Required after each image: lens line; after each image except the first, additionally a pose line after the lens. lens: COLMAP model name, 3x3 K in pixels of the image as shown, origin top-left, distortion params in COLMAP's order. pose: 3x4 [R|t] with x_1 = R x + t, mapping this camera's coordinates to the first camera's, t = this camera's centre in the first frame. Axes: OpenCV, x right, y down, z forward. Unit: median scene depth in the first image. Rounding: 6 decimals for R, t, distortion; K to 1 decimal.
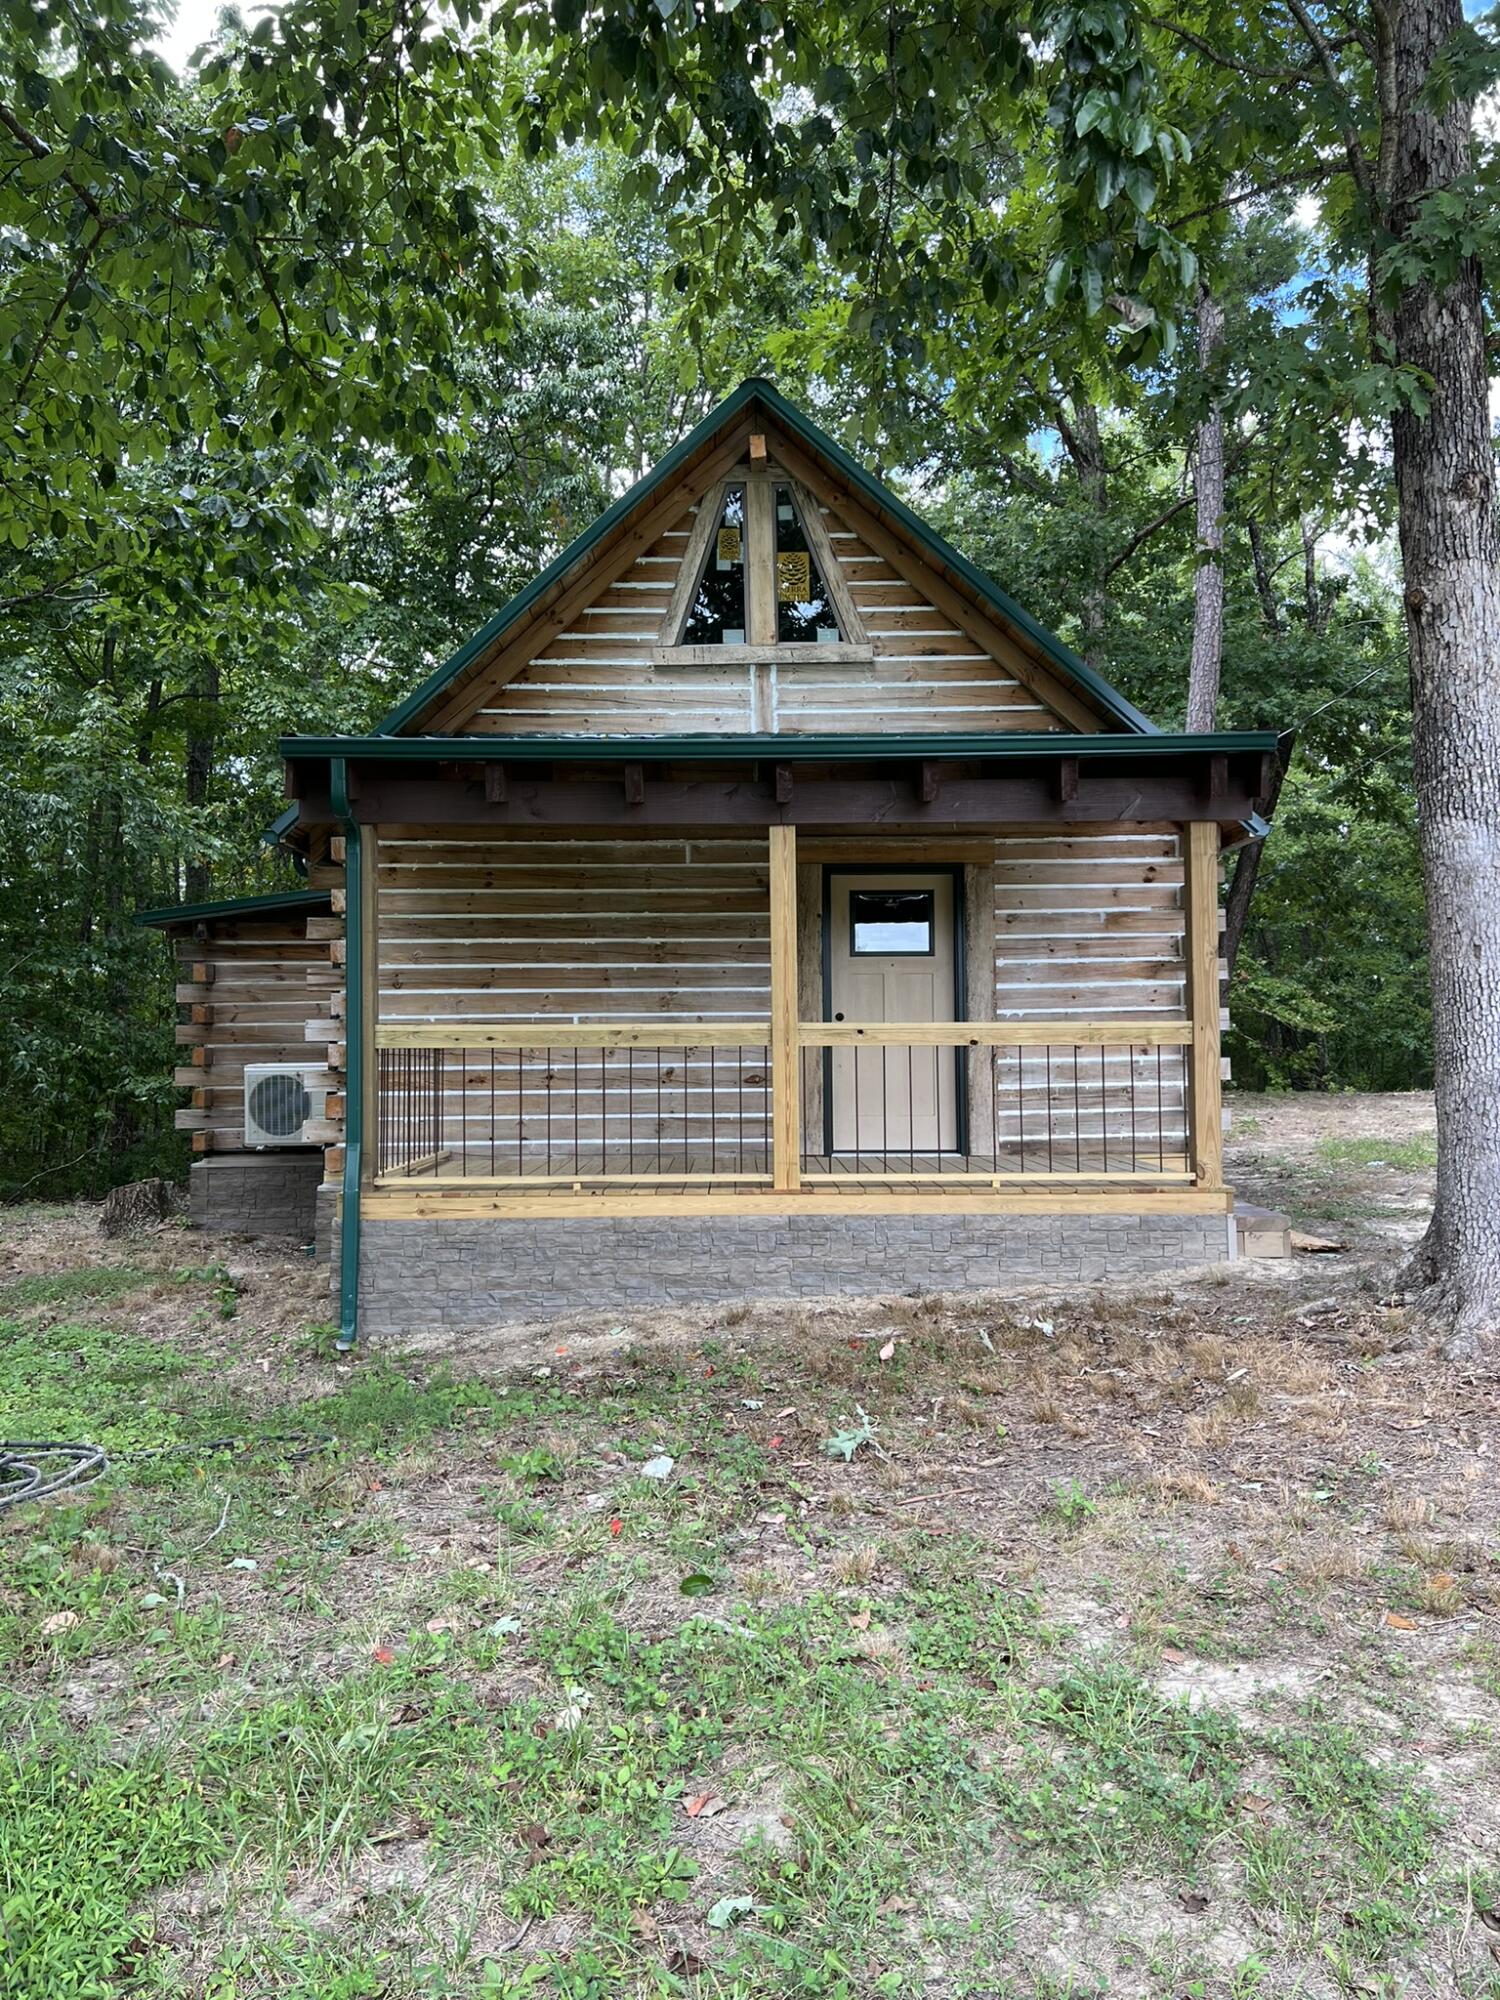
lens RADIAL K [[1495.1, 0, 750.0], [0, 1495.1, 1000.0], [0, 0, 1]] dist [0.080806, -0.007129]
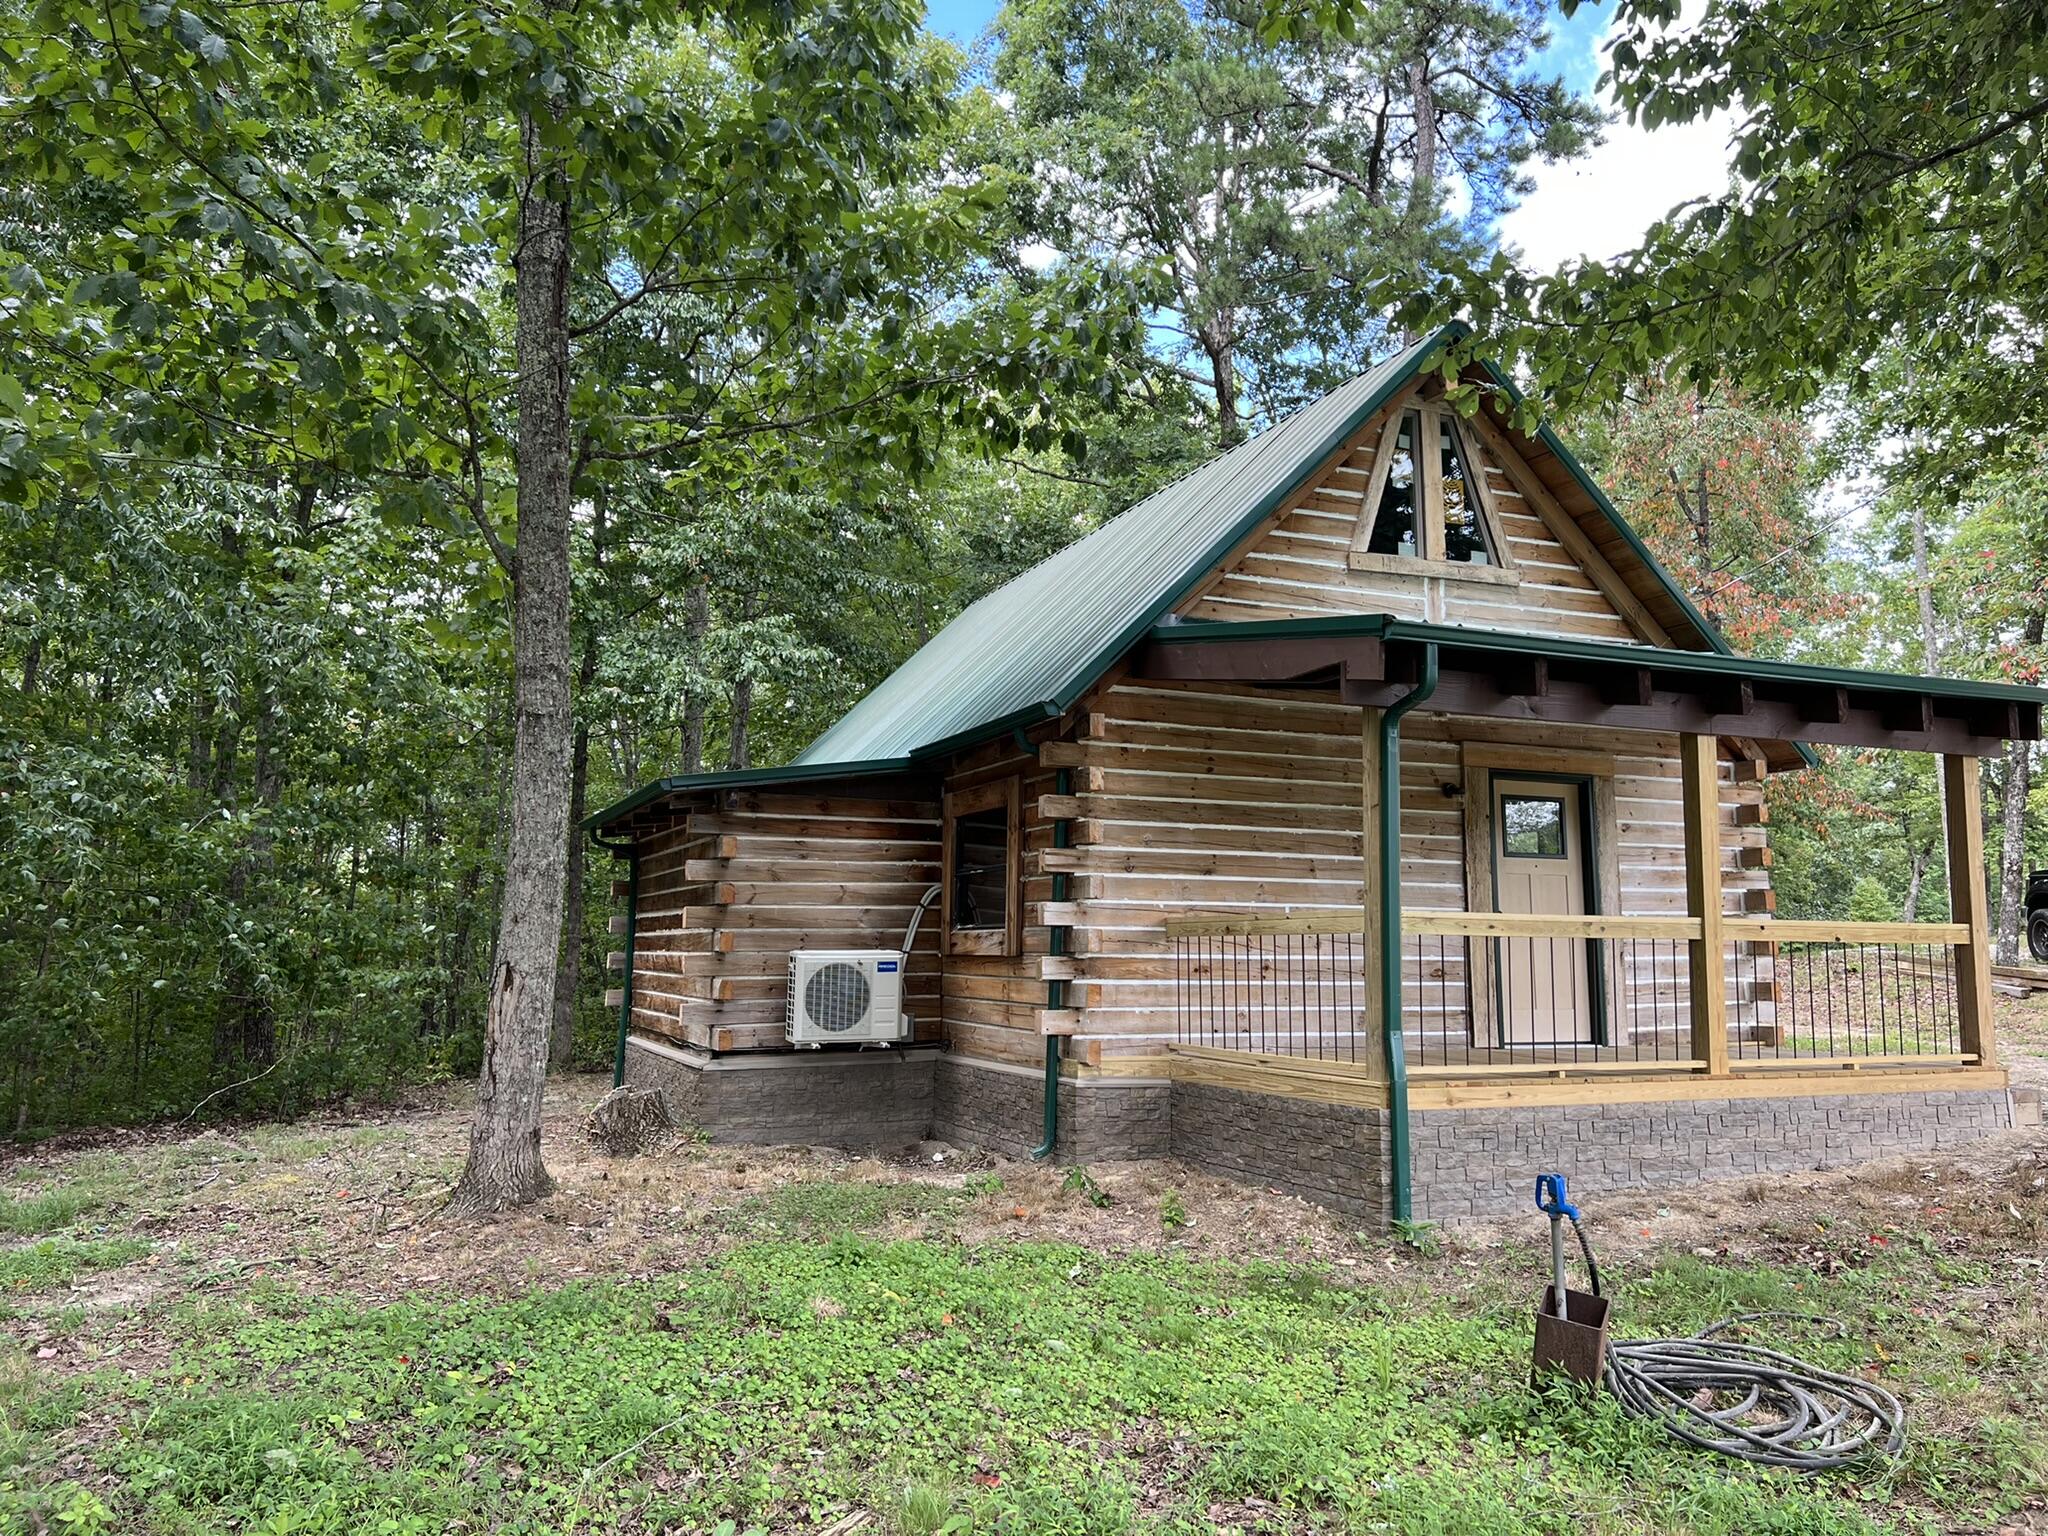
lens RADIAL K [[1531.0, 0, 1024.0], [0, 1531.0, 768.0], [0, 0, 1]] dist [0.080806, -0.007129]
pose [[0.923299, 0.057885, 0.379694, -0.666746], [-0.024297, 0.995400, -0.092670, 0.018156], [-0.383312, 0.076336, 0.920459, 0.117427]]
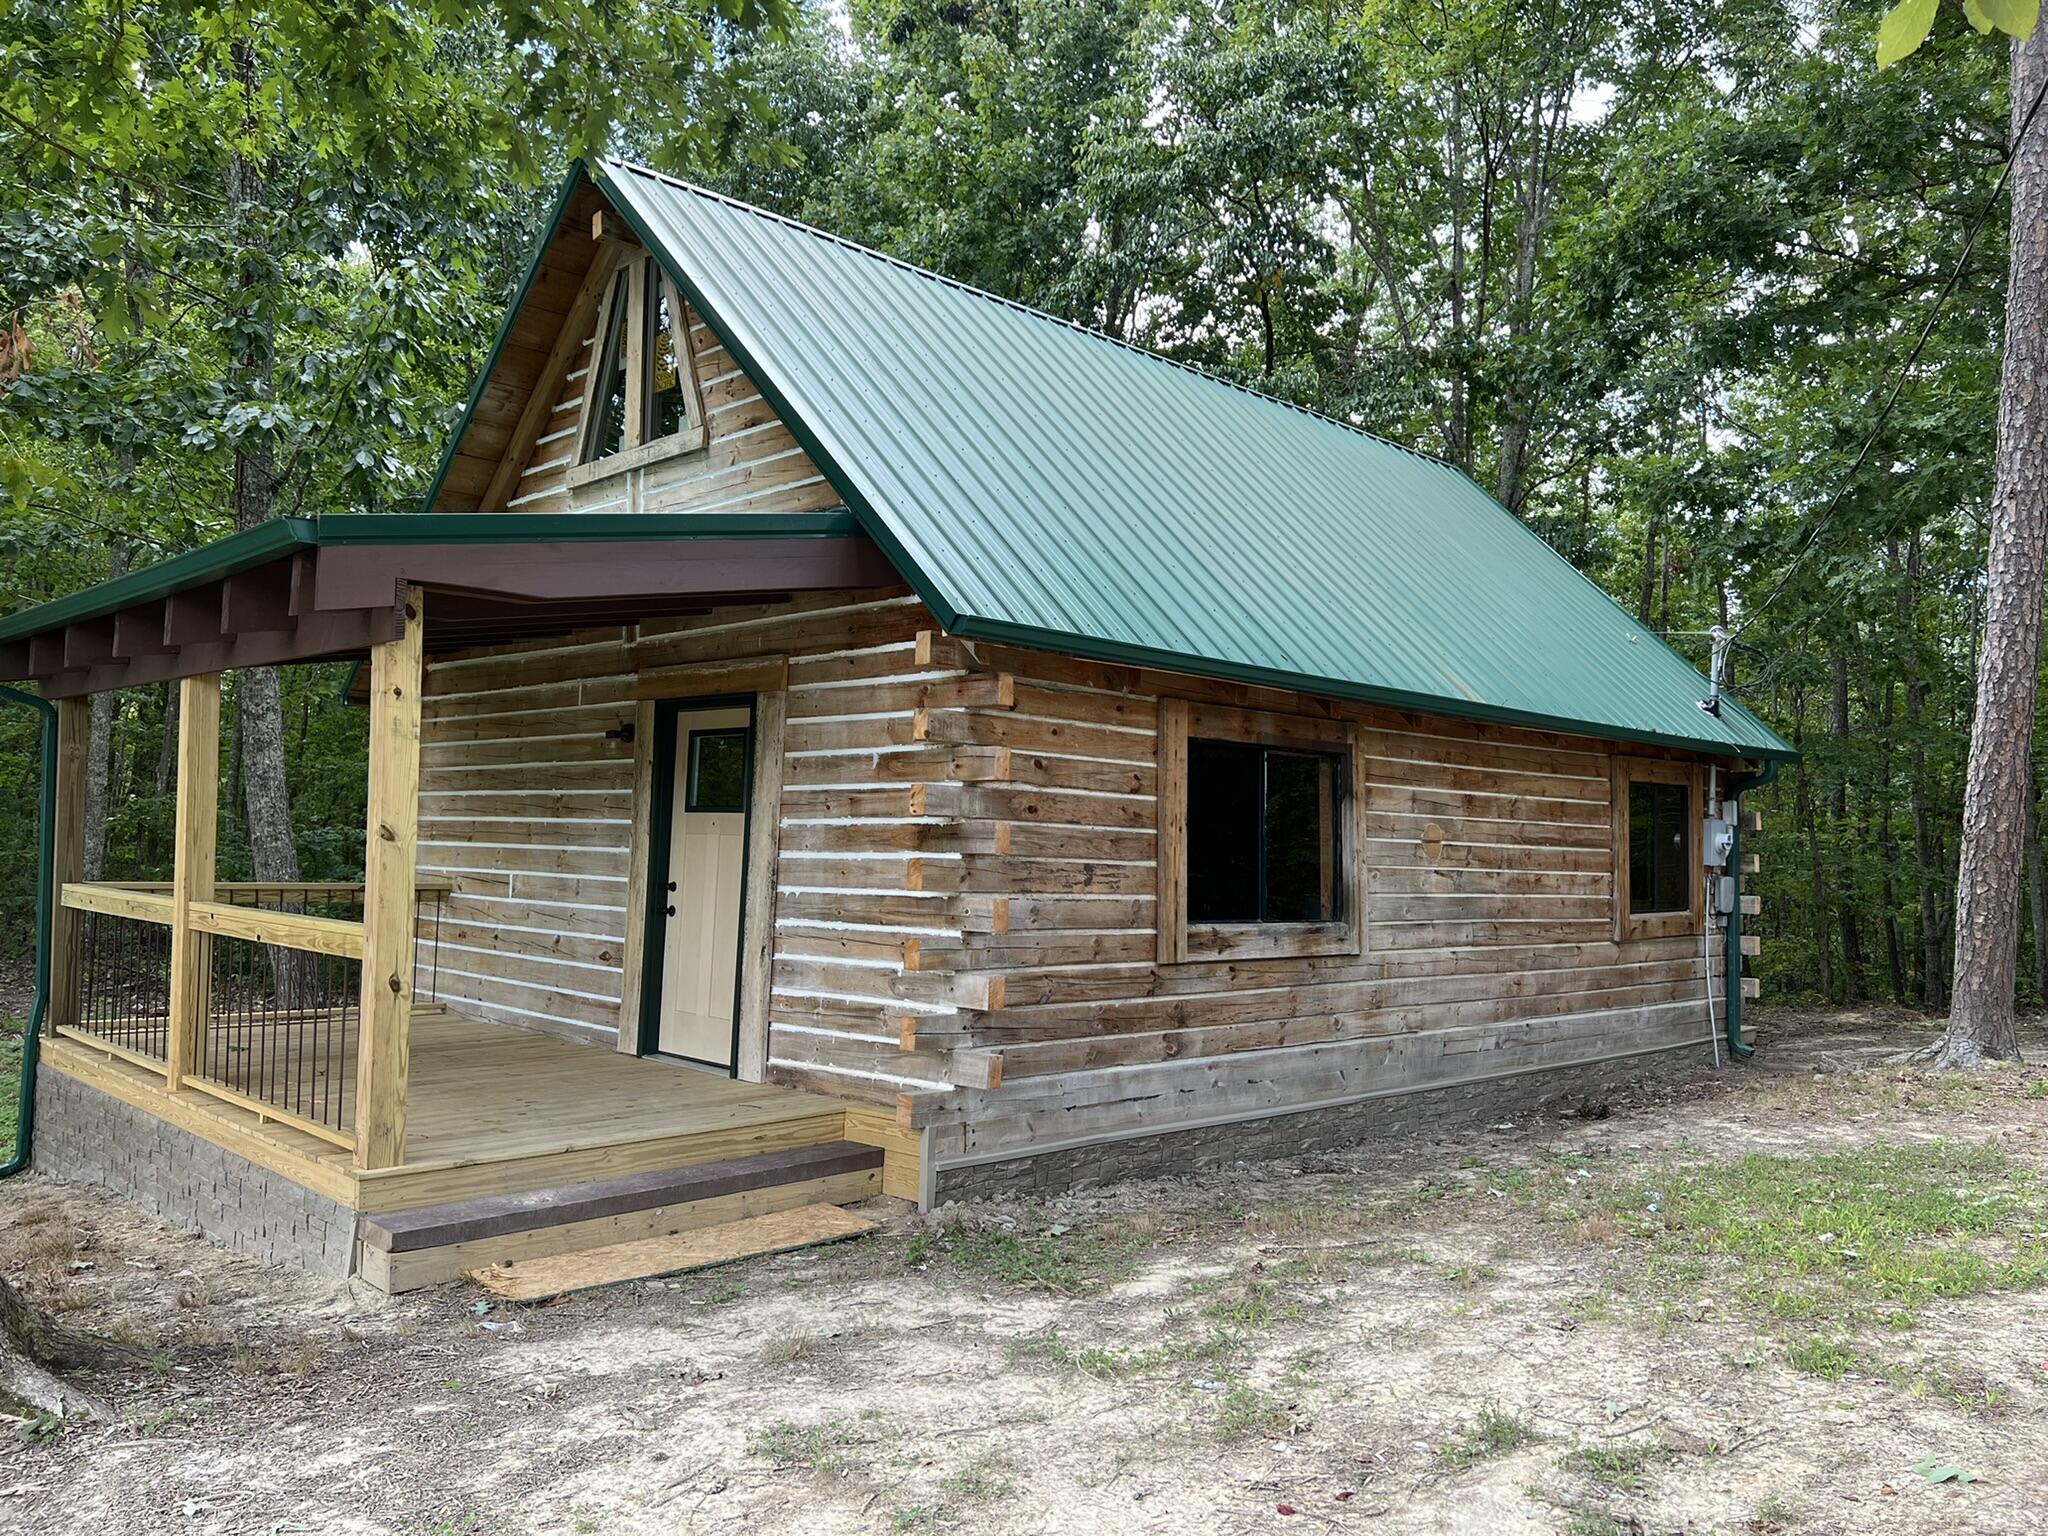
lens RADIAL K [[1531.0, 0, 1024.0], [0, 1531.0, 768.0], [0, 0, 1]] dist [0.080806, -0.007129]
pose [[0.690526, -0.009816, -0.723241, 0.801121], [-0.008008, 0.999743, -0.021215, -0.037100], [0.723263, 0.020441, 0.690270, 0.557669]]
